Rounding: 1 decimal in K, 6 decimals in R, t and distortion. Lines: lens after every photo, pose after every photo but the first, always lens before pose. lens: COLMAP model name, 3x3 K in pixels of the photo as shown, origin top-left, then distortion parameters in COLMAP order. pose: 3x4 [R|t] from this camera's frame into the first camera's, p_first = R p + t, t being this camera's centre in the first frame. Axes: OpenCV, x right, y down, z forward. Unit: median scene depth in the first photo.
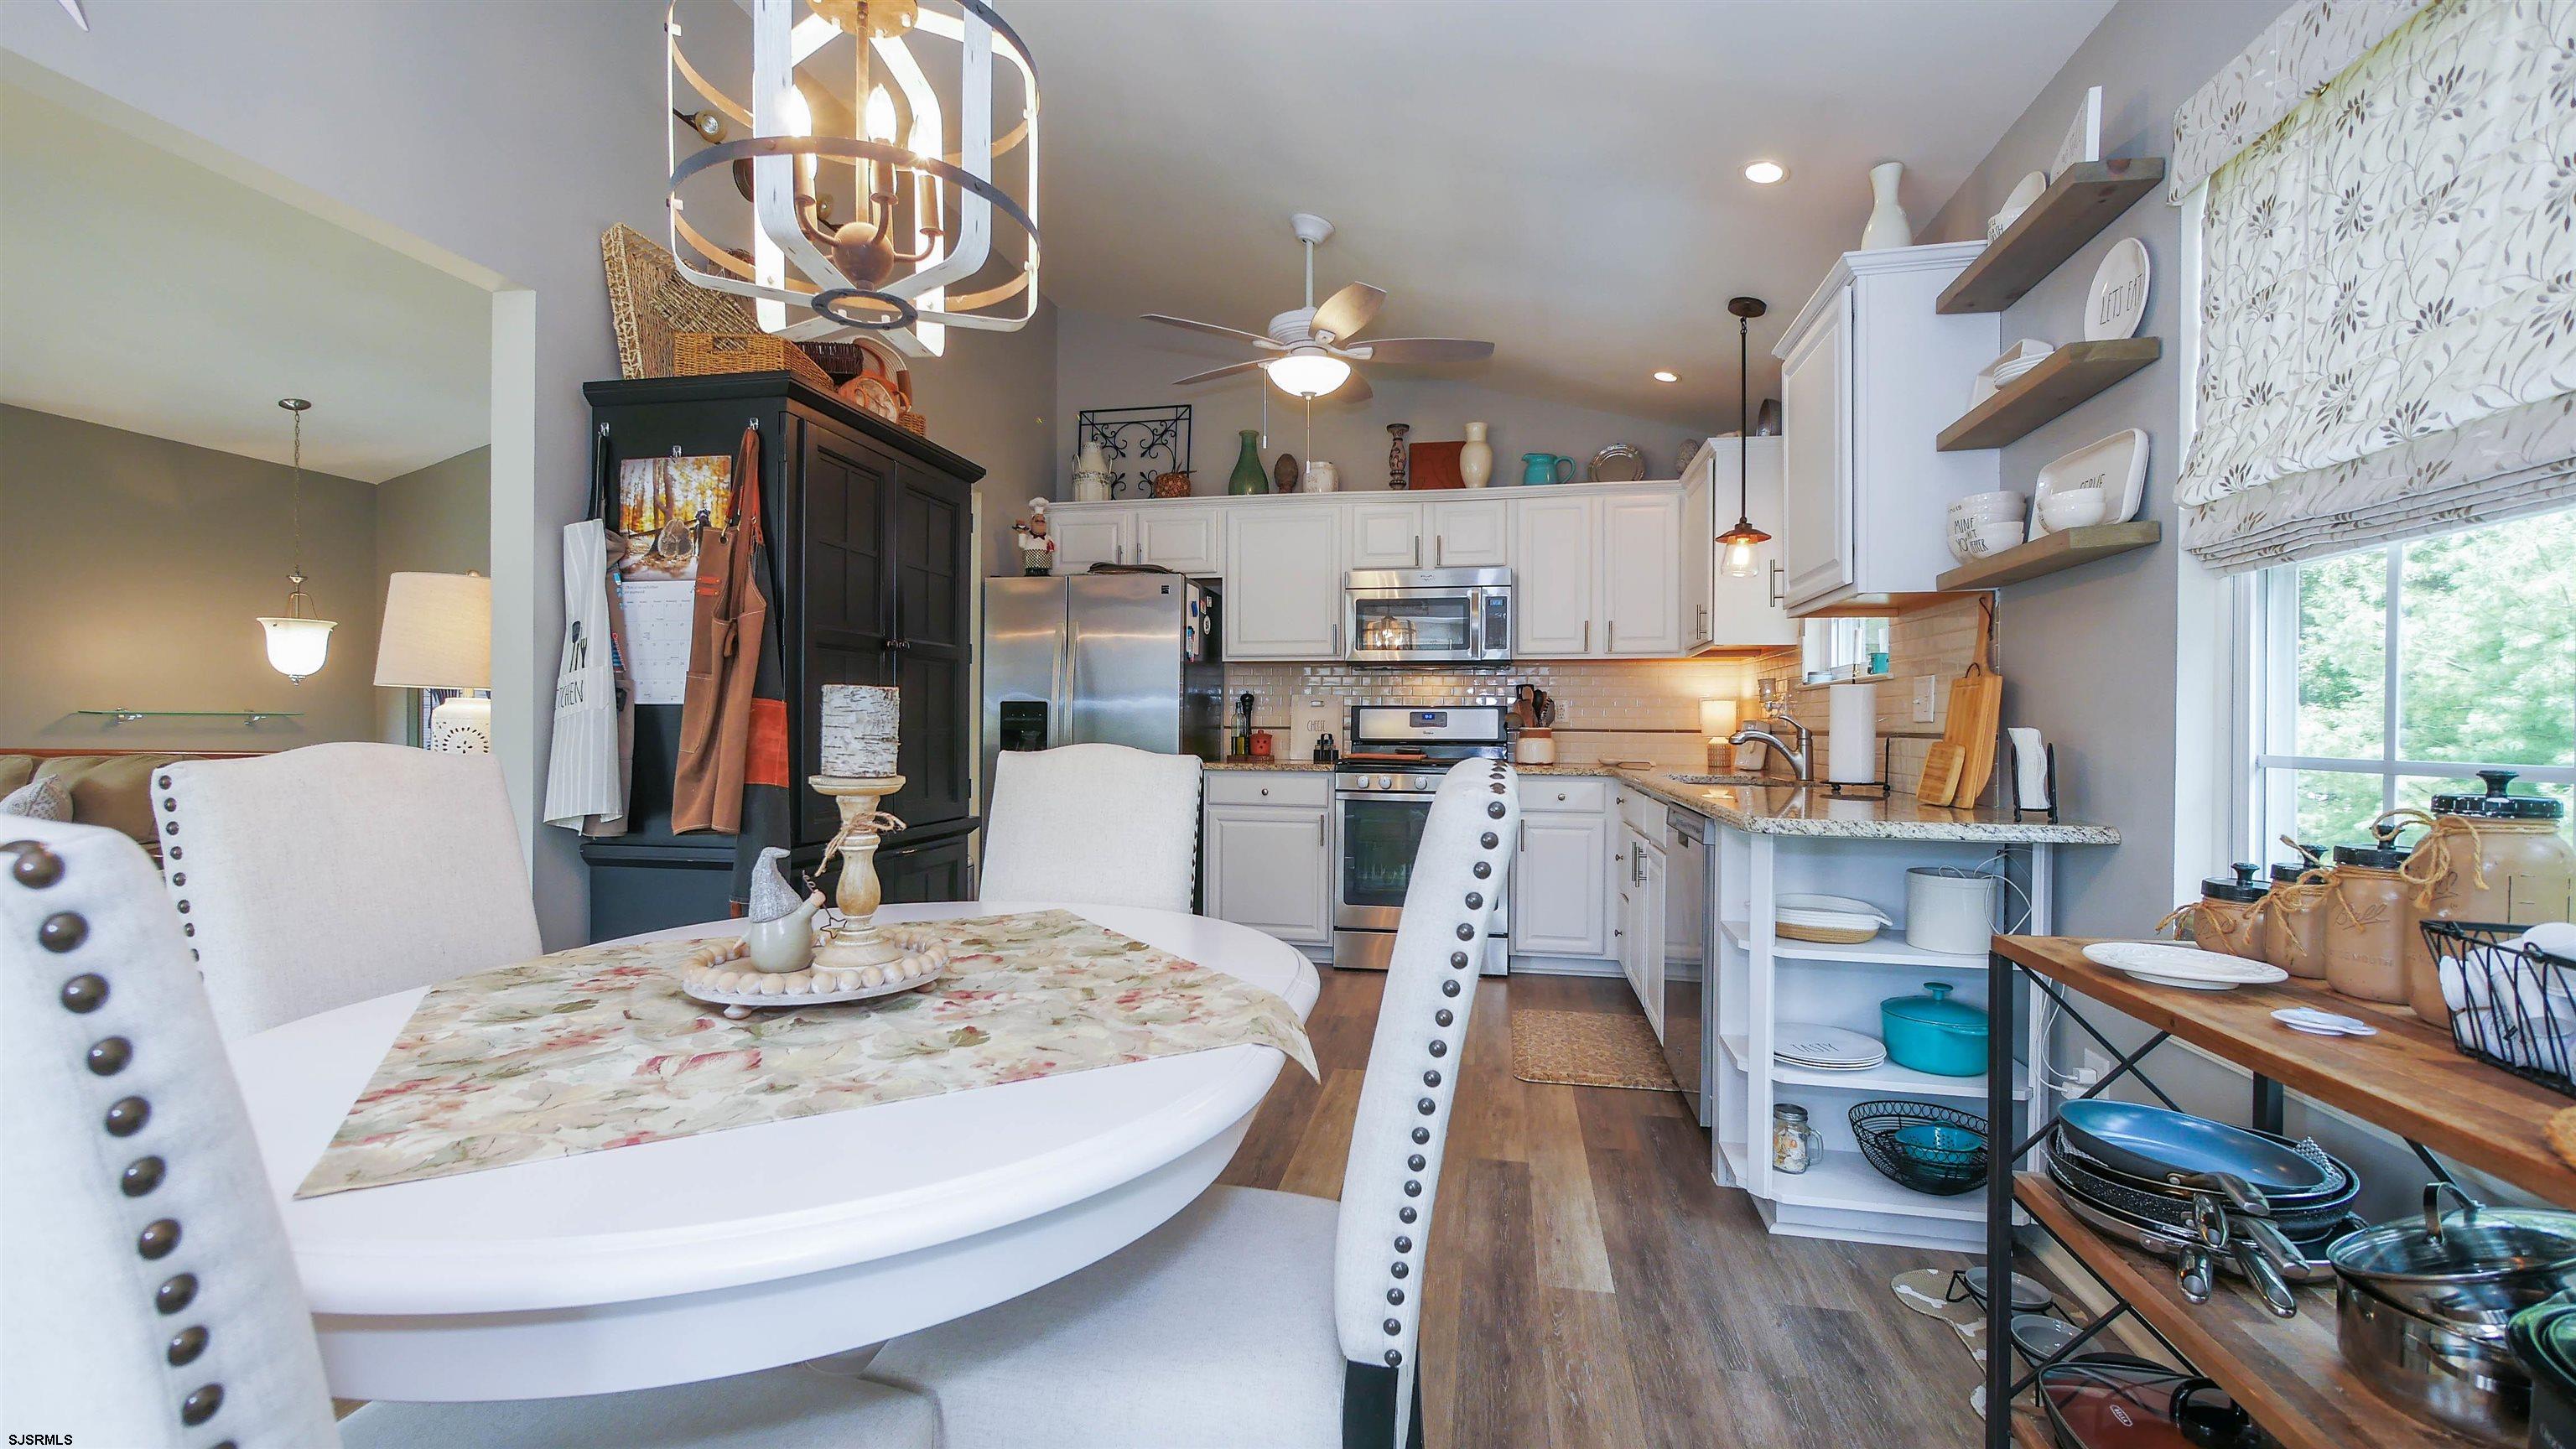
lens RADIAL K [[1073.0, 0, 1285.9], [0, 1073.0, 730.3], [0, 0, 1]] dist [-0.007007, 0.000635]
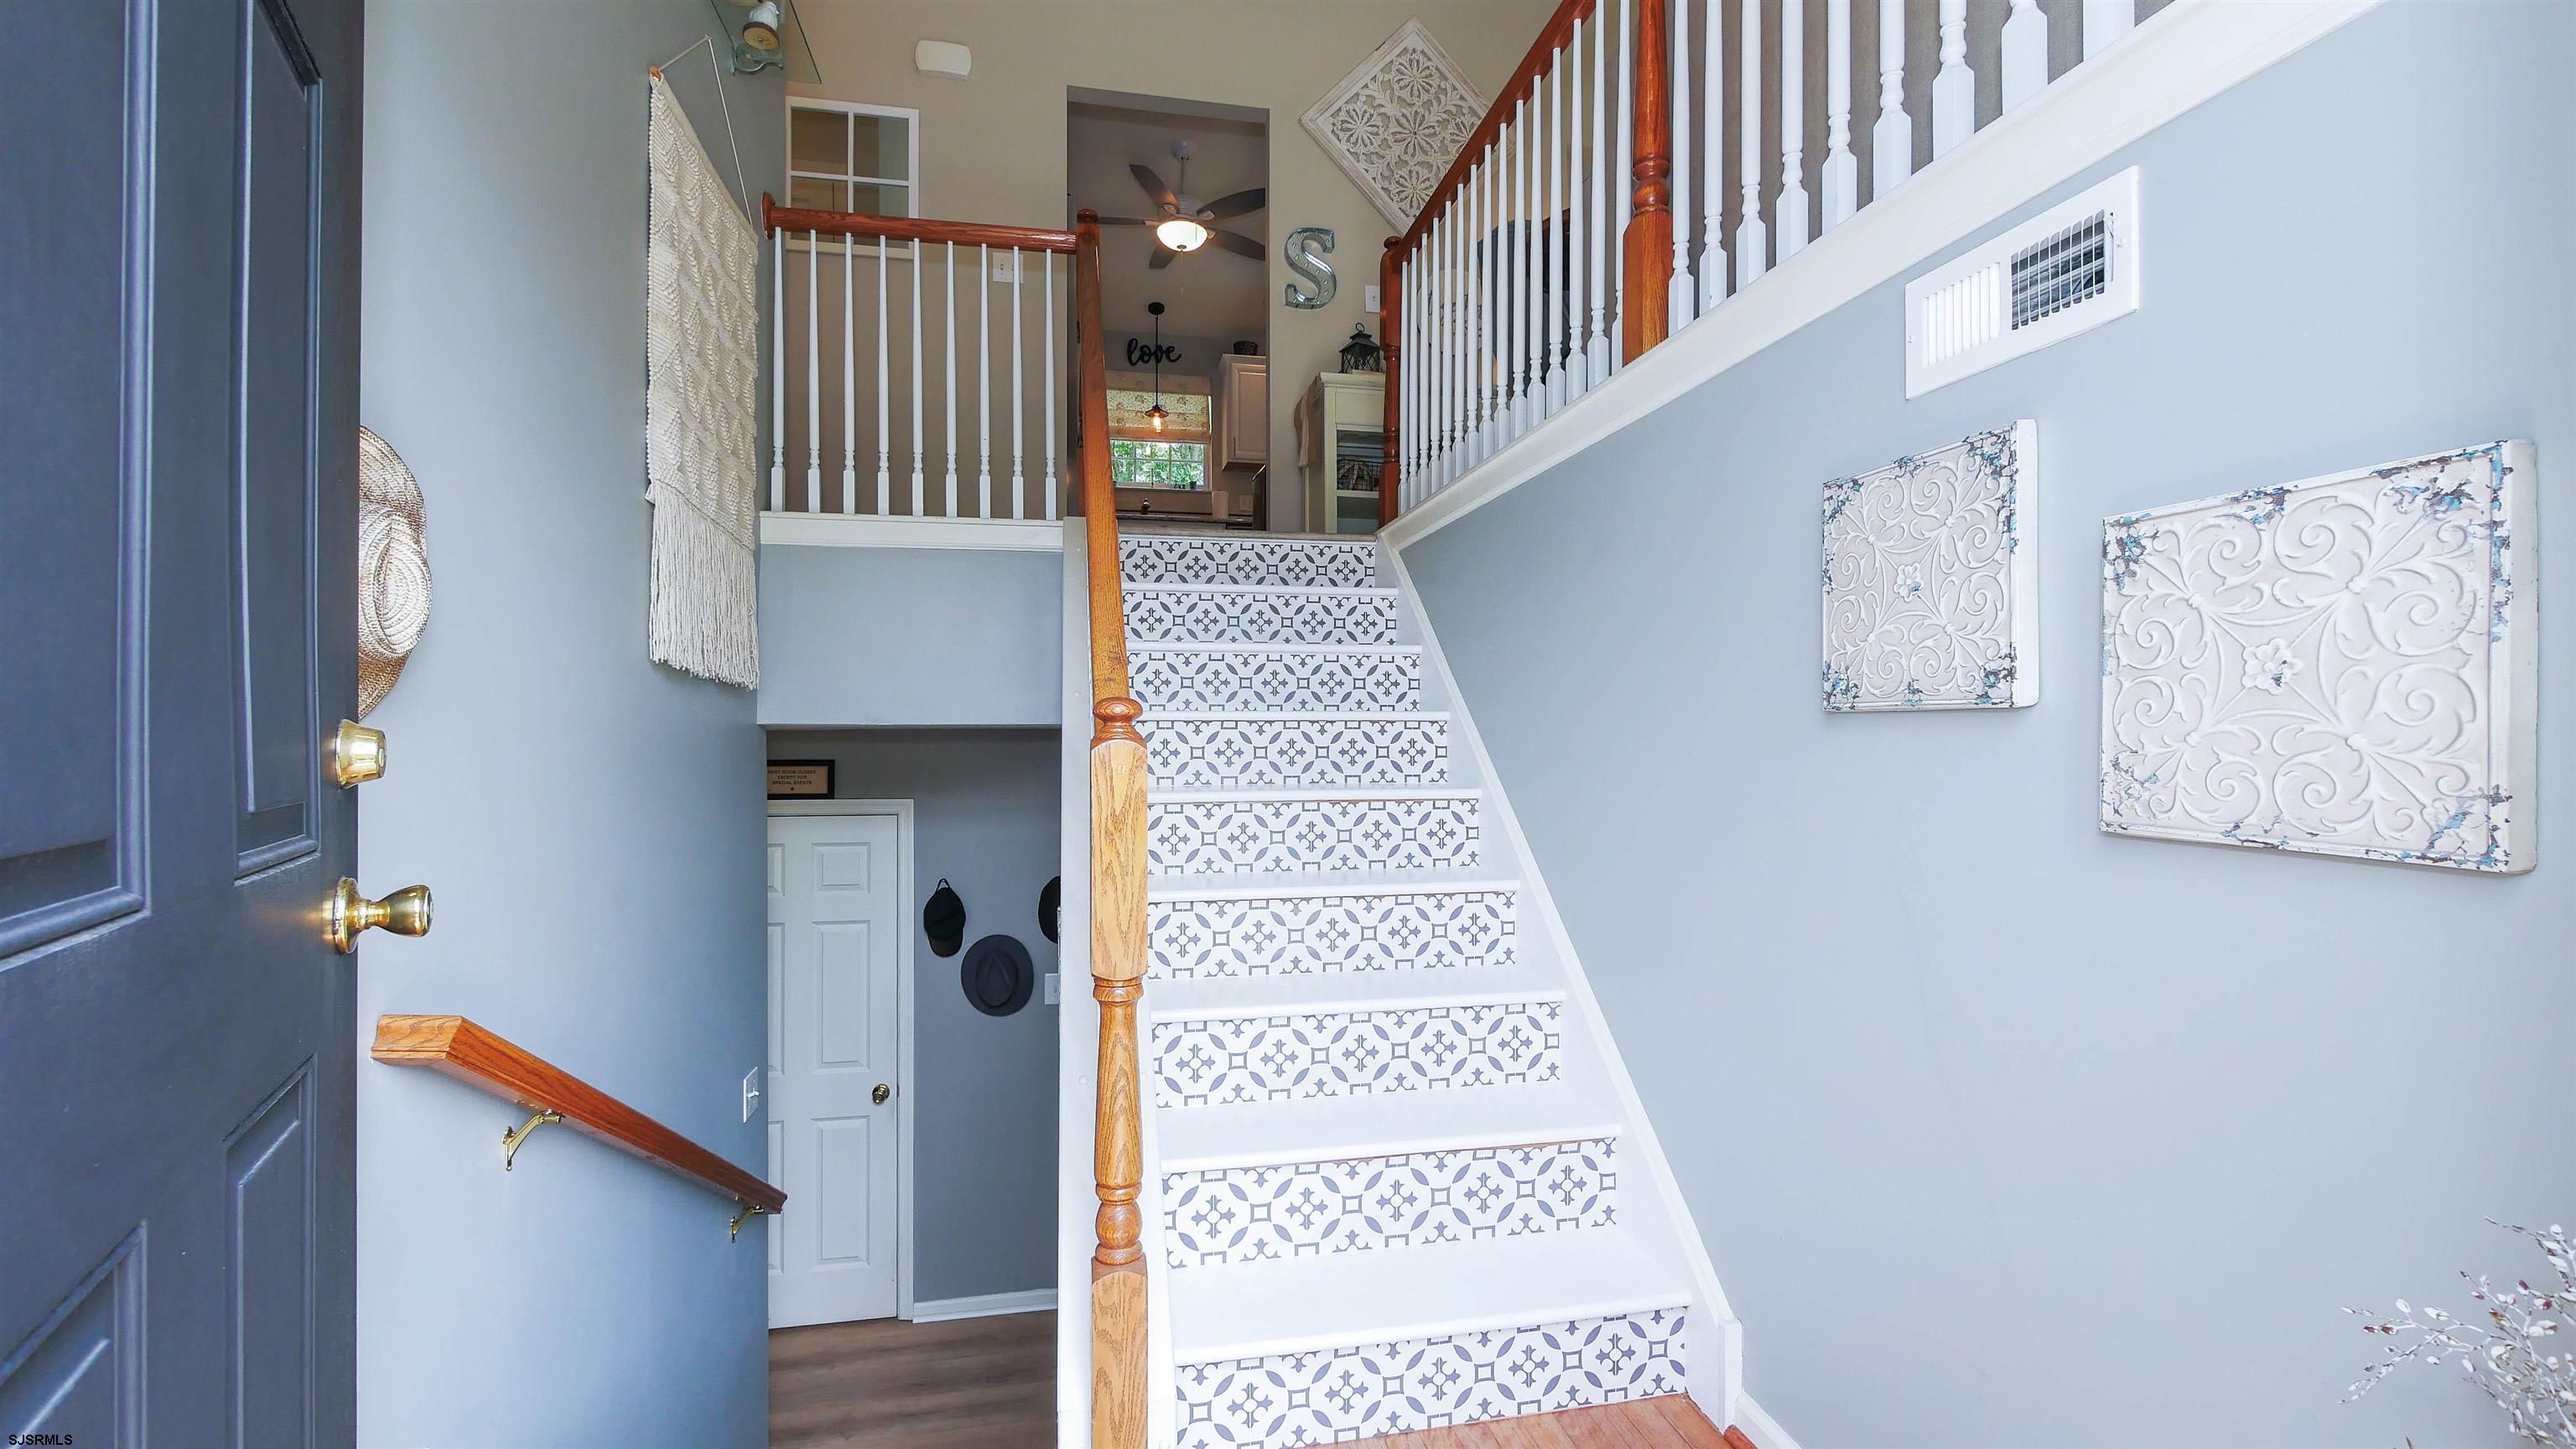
lens RADIAL K [[1073.0, 0, 1289.8], [0, 1073.0, 733.2], [0, 0, 1]] dist [-0.007007, 0.000635]
pose [[-0.382813, -0.001348, 0.923825, -1.237940], [0.001867, 0.999996, 0.002232, 0.341154], [-0.923824, 0.002579, -0.382809, 1.160208]]
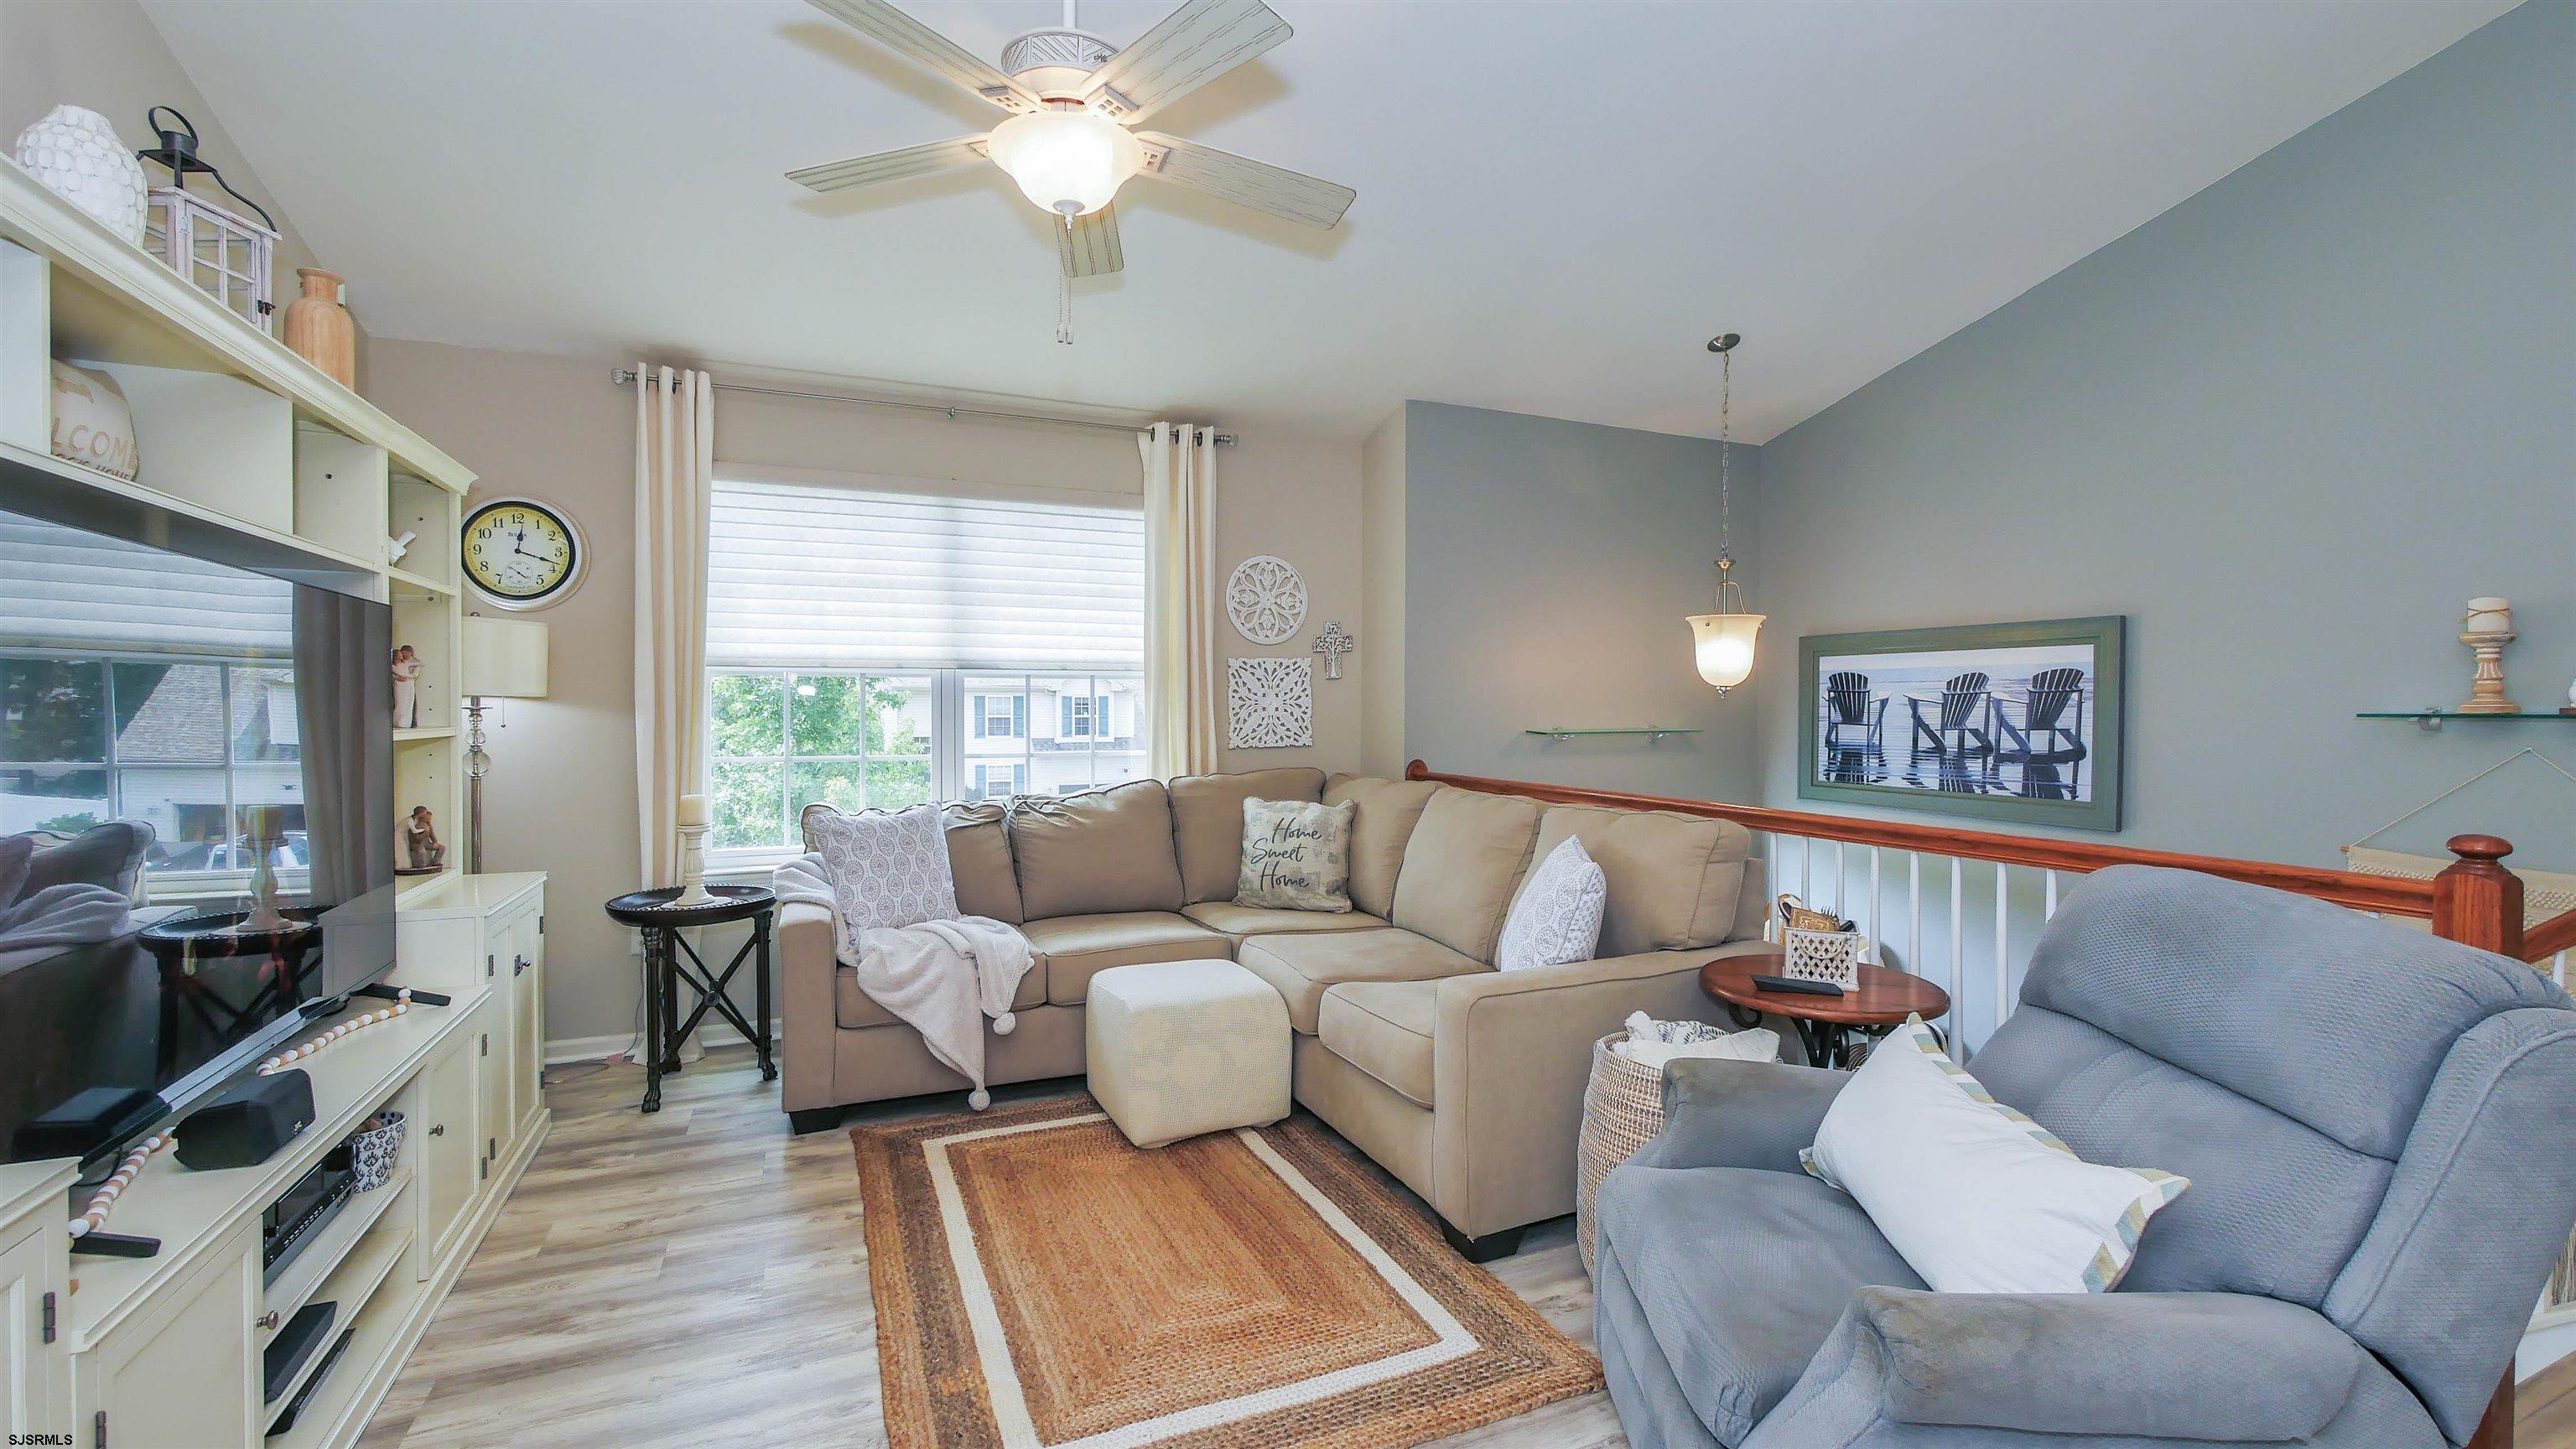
lens RADIAL K [[1073.0, 0, 1286.5], [0, 1073.0, 716.9], [0, 0, 1]] dist [-0.007007, 0.000635]
pose [[0.569515, 0.005168, -0.821965, -0.511587], [-0.001273, 0.999985, 0.005405, -0.036301], [0.821980, -0.002031, 0.569513, 0.313787]]
